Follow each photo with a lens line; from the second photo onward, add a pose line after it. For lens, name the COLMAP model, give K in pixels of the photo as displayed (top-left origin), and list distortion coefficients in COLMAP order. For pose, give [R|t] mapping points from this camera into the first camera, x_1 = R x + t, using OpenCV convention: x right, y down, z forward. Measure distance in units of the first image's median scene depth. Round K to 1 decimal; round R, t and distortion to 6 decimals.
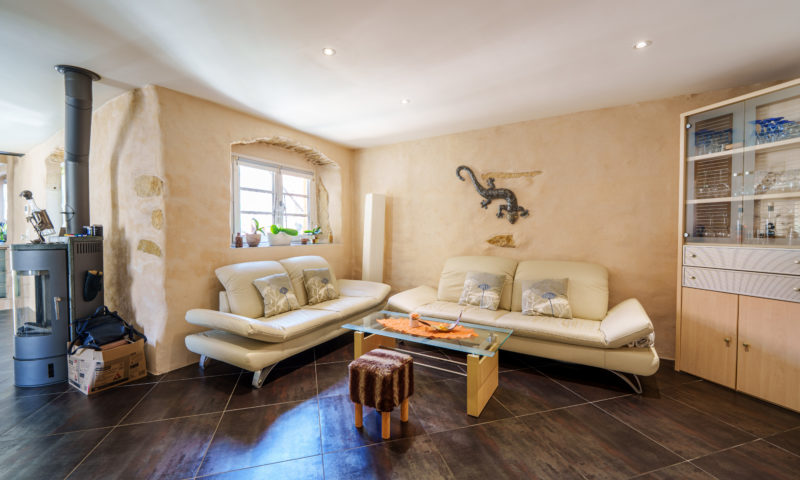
lens RADIAL K [[340.3, 0, 400.0], [0, 340.3, 240.0], [0, 0, 1]] dist [-0.002947, -0.000490]
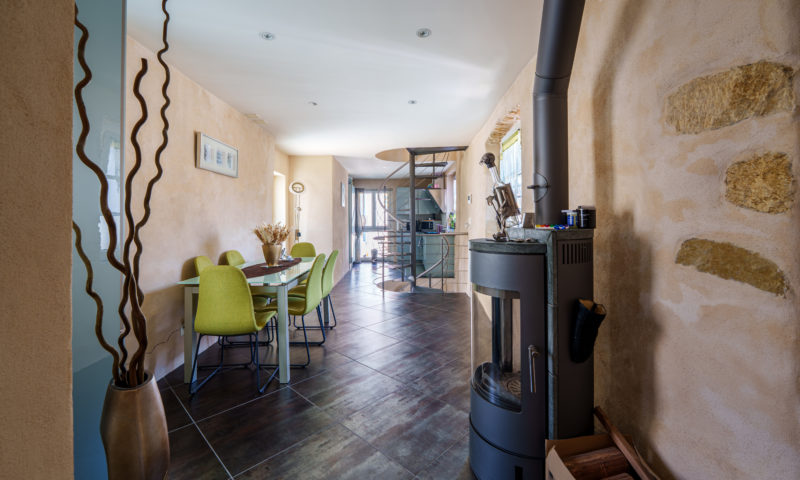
lens RADIAL K [[319.8, 0, 399.6], [0, 319.8, 218.6], [0, 0, 1]] dist [-0.000479, -0.000046]
pose [[0.520733, -0.010934, -0.853650, -0.640320], [-0.011347, 0.999741, -0.019727, -0.014298], [0.853644, 0.019959, 0.520474, 0.523458]]
